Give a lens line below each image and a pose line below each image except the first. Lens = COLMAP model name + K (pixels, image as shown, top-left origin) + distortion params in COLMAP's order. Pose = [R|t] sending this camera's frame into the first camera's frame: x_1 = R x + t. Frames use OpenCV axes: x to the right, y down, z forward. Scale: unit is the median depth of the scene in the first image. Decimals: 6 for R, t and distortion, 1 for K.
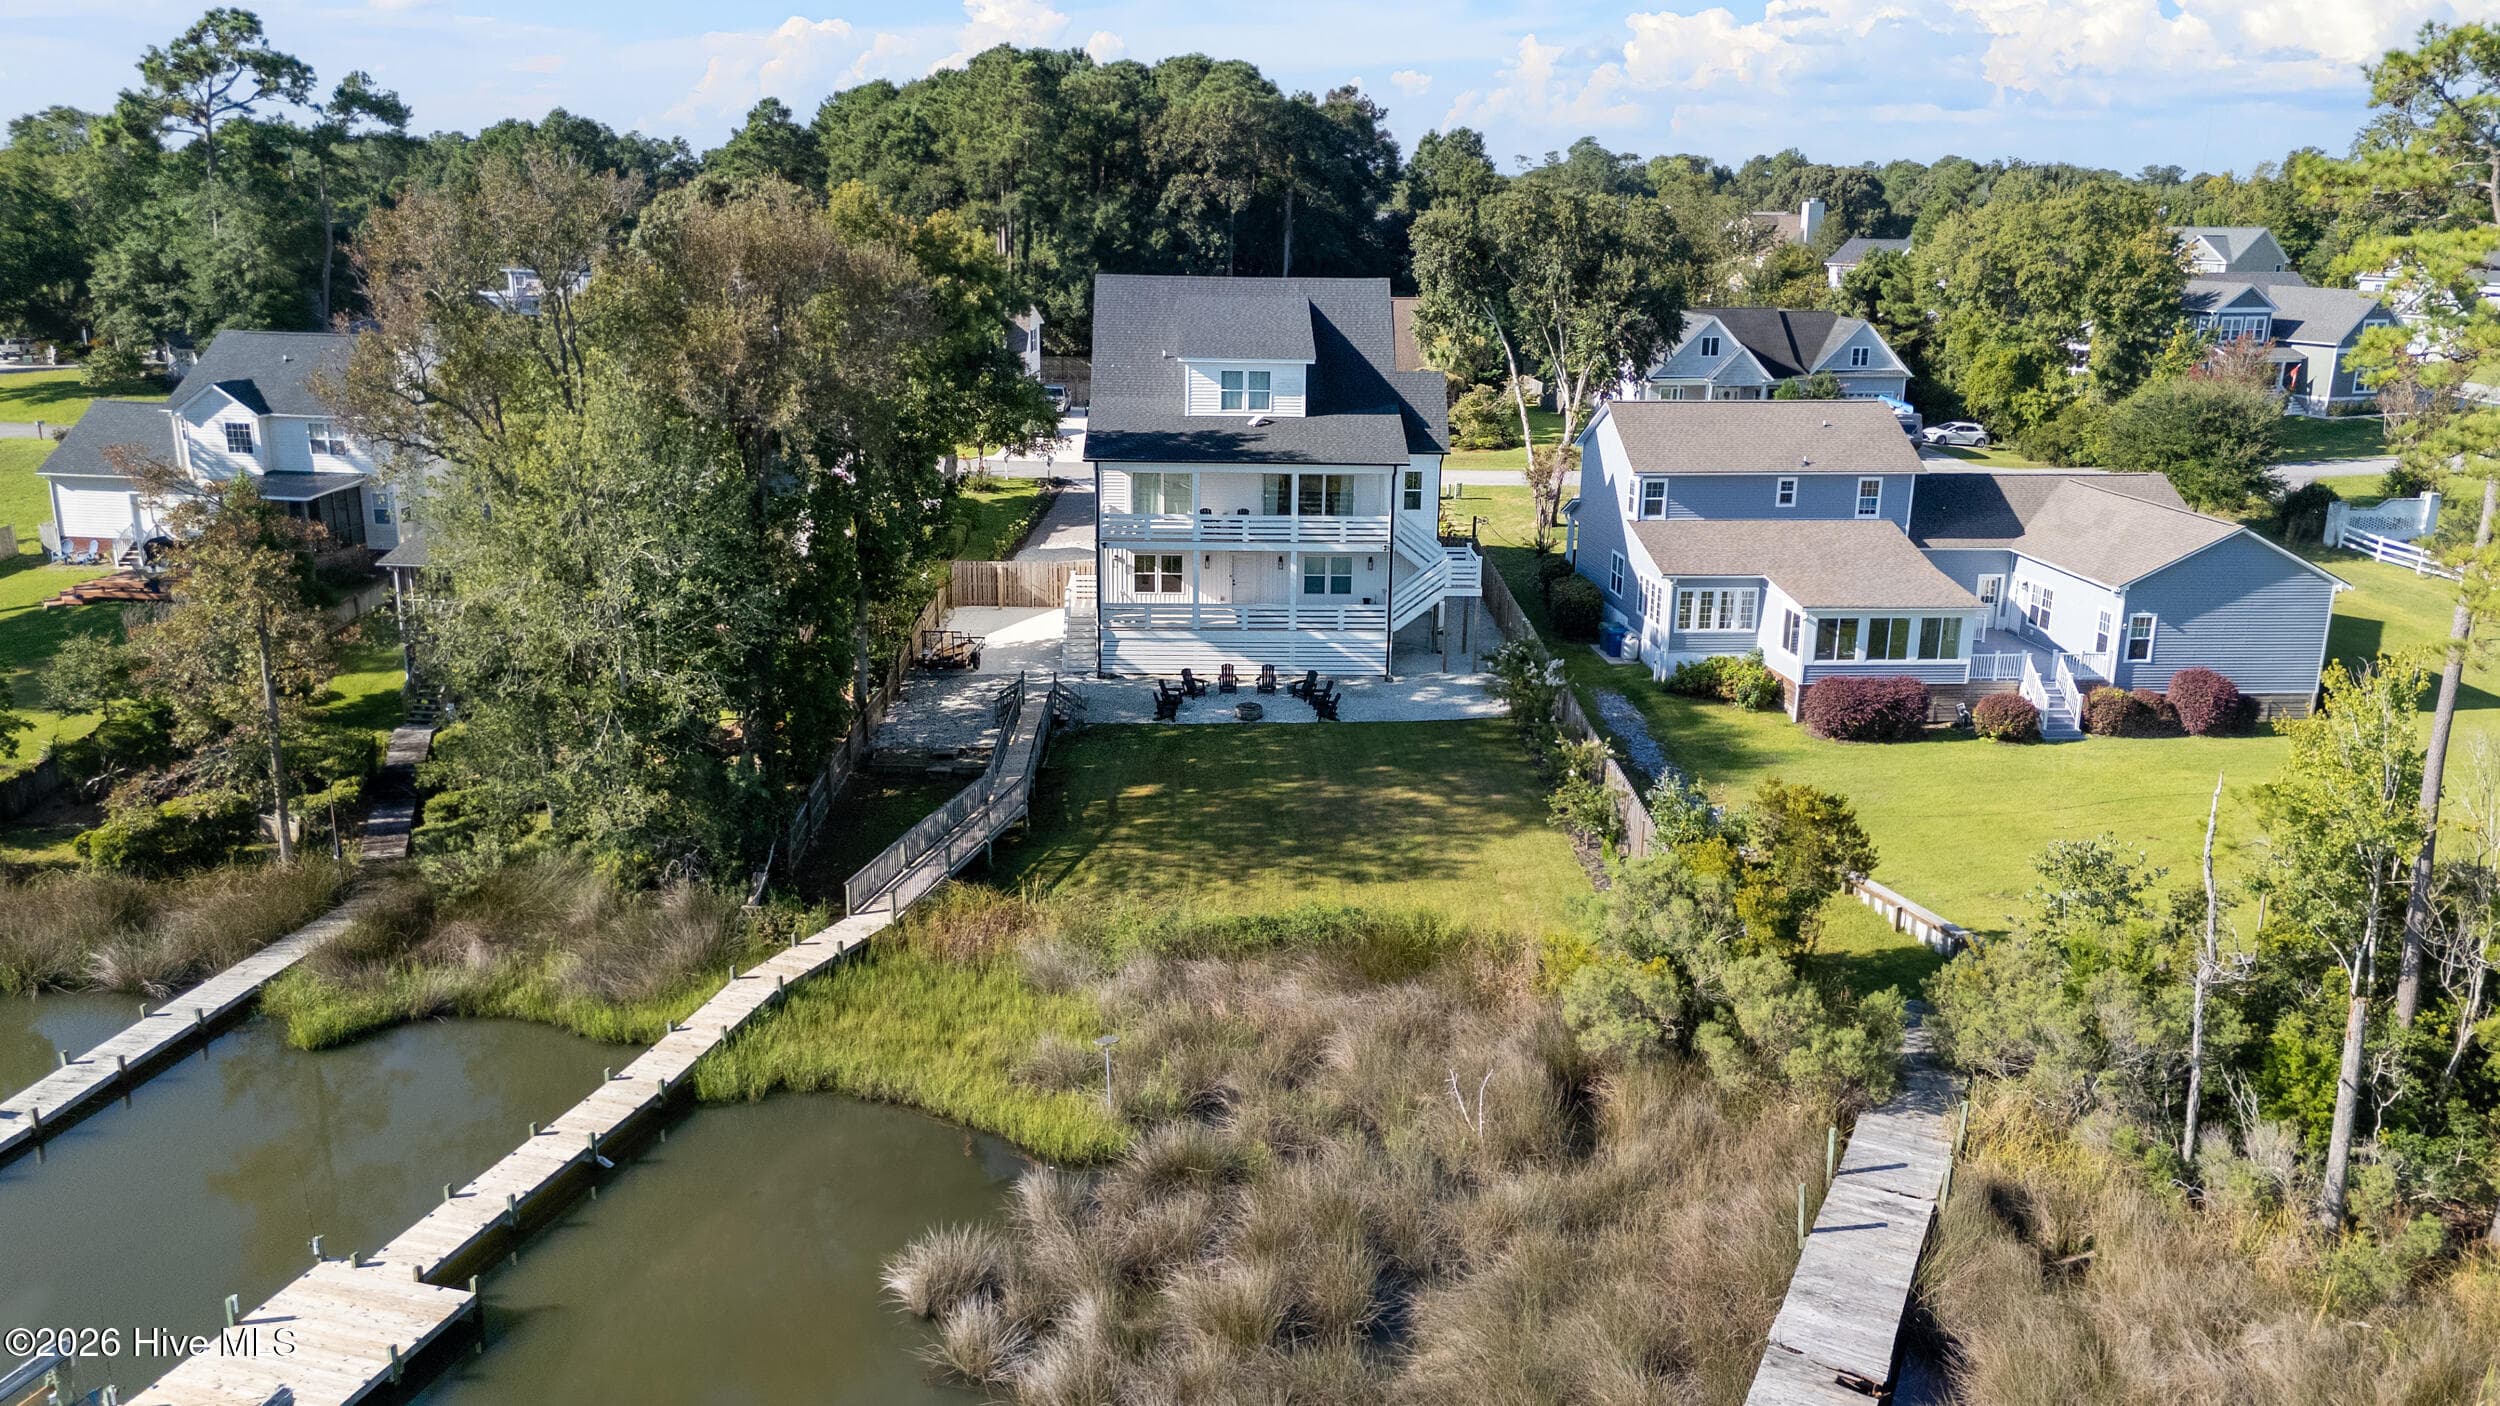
lens RADIAL K [[1849.5, 0, 1248.4], [0, 1849.5, 724.1], [0, 0, 1]] dist [0.064442, -0.050521]
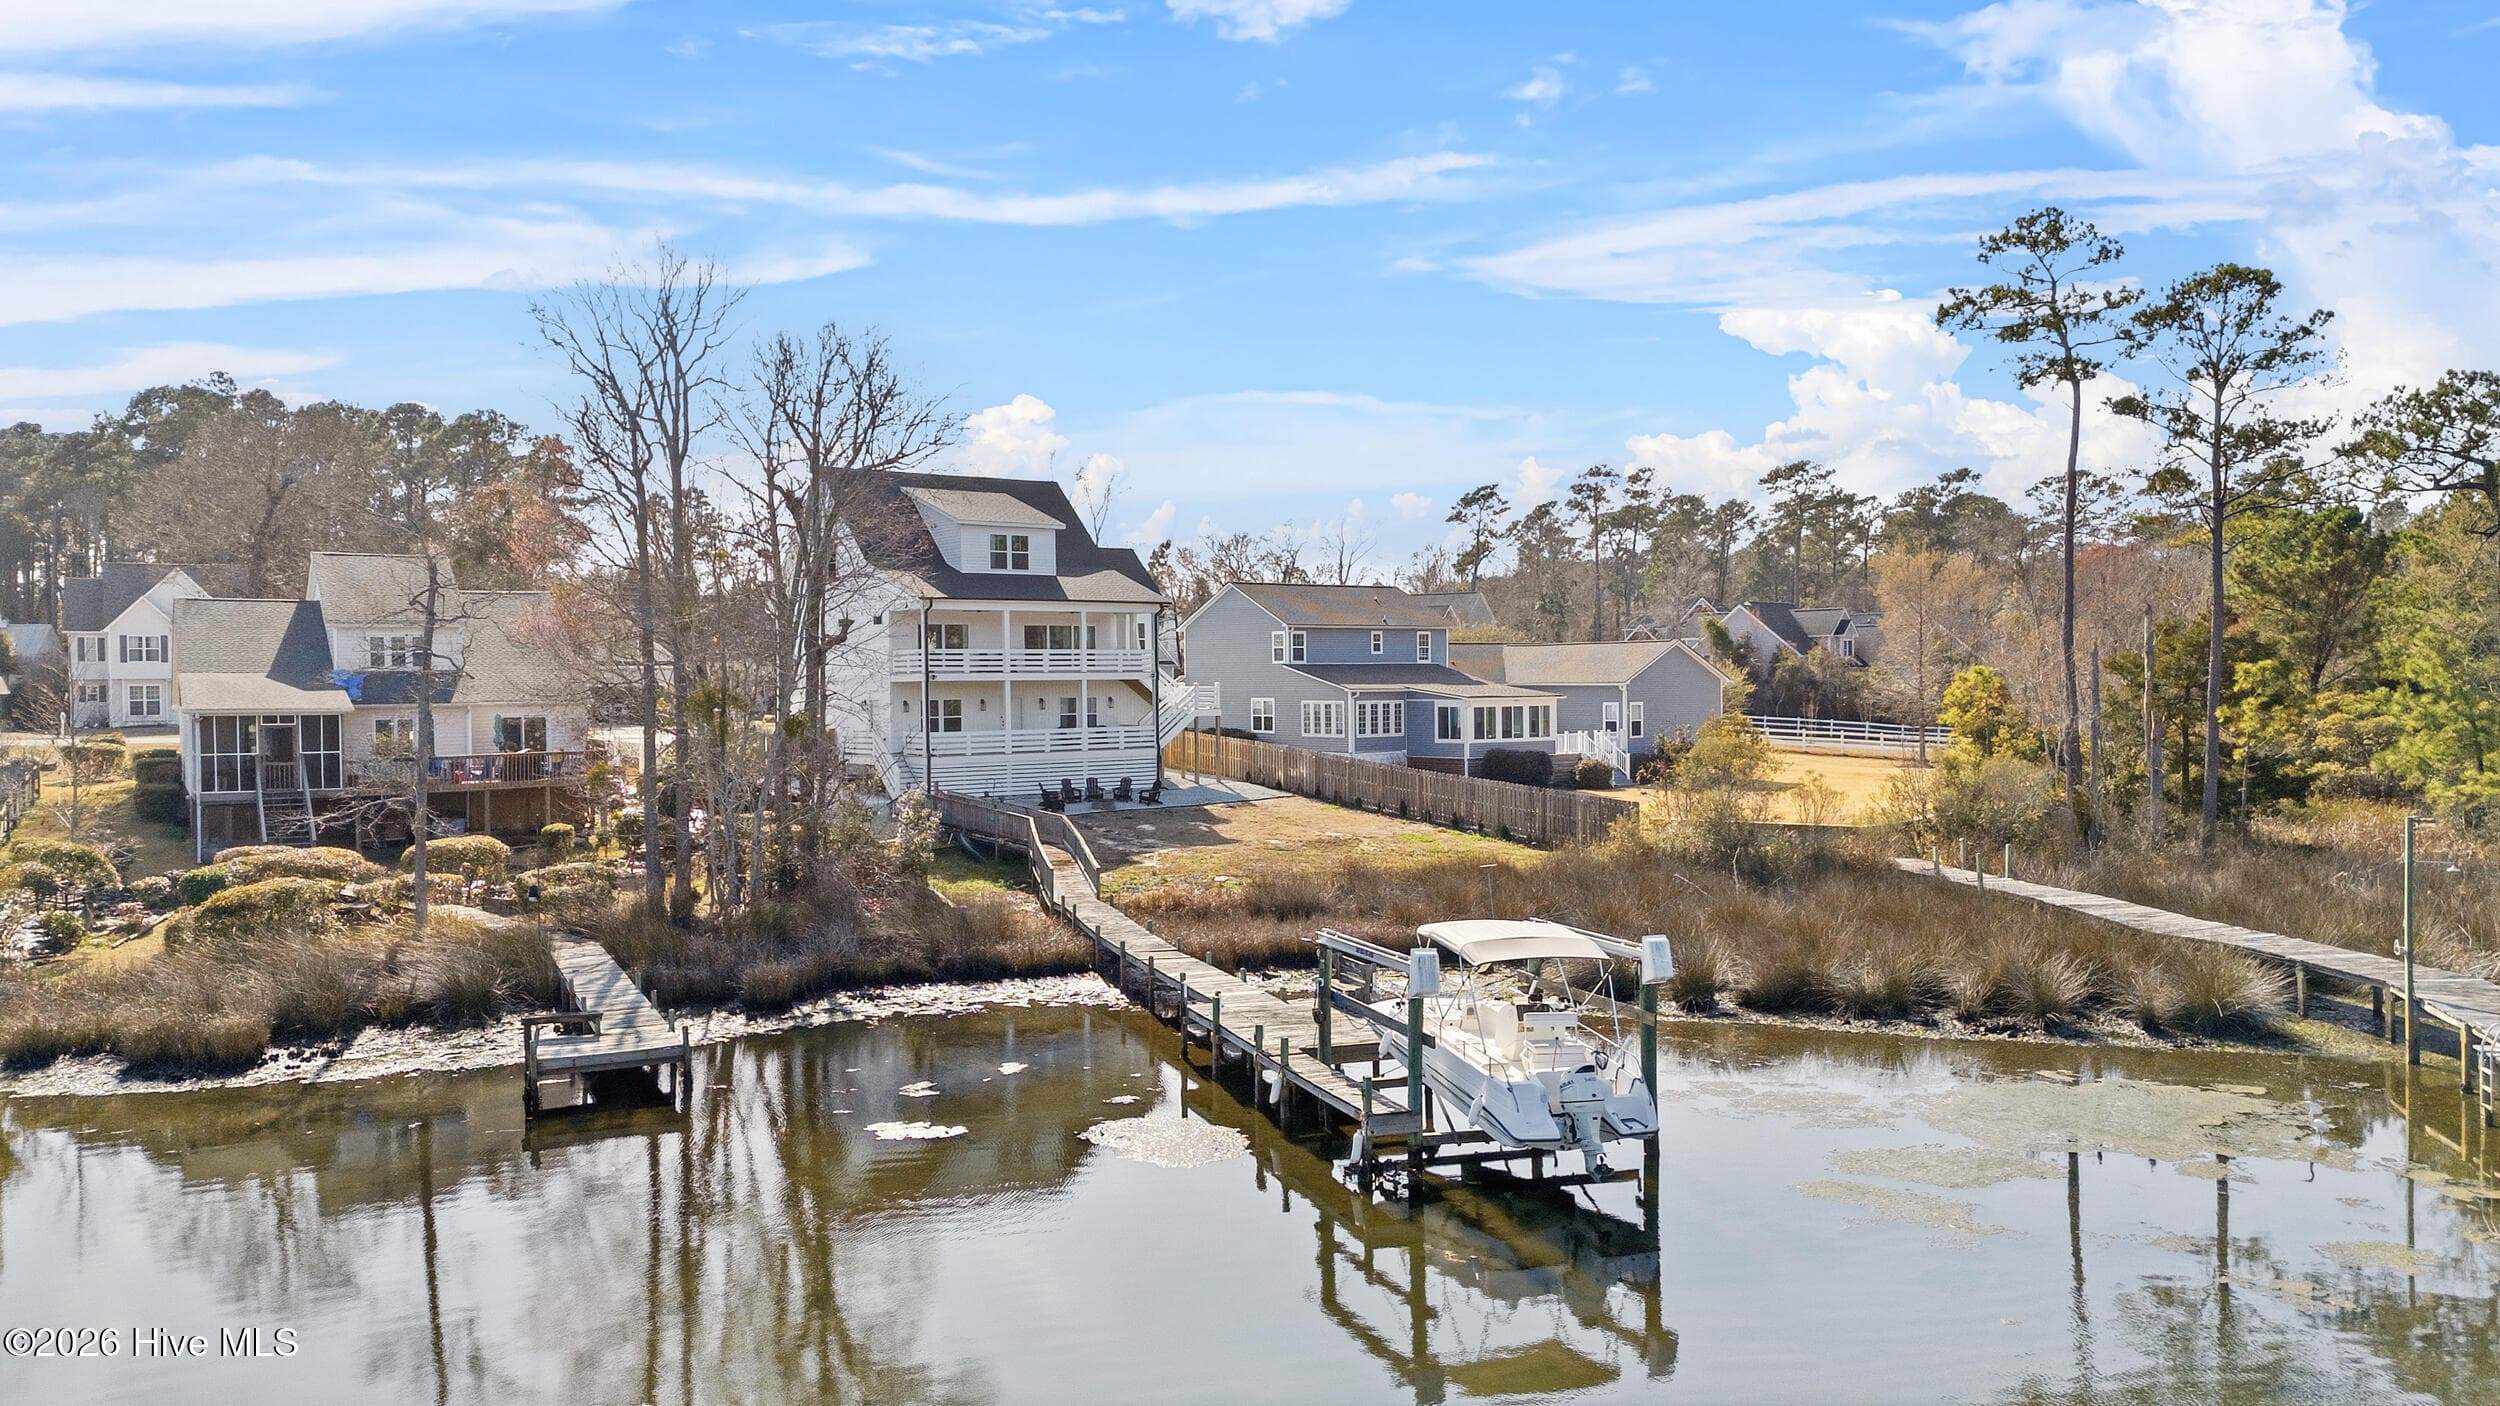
lens RADIAL K [[1849.5, 0, 1232.6], [0, 1849.5, 699.7], [0, 0, 1]] dist [0.064442, -0.050521]
pose [[0.833394, -0.026723, 0.552033, -0.505035], [0.166665, 0.964484, -0.204923, 0.159718], [-0.526951, 0.262786, 0.808249, 0.031121]]
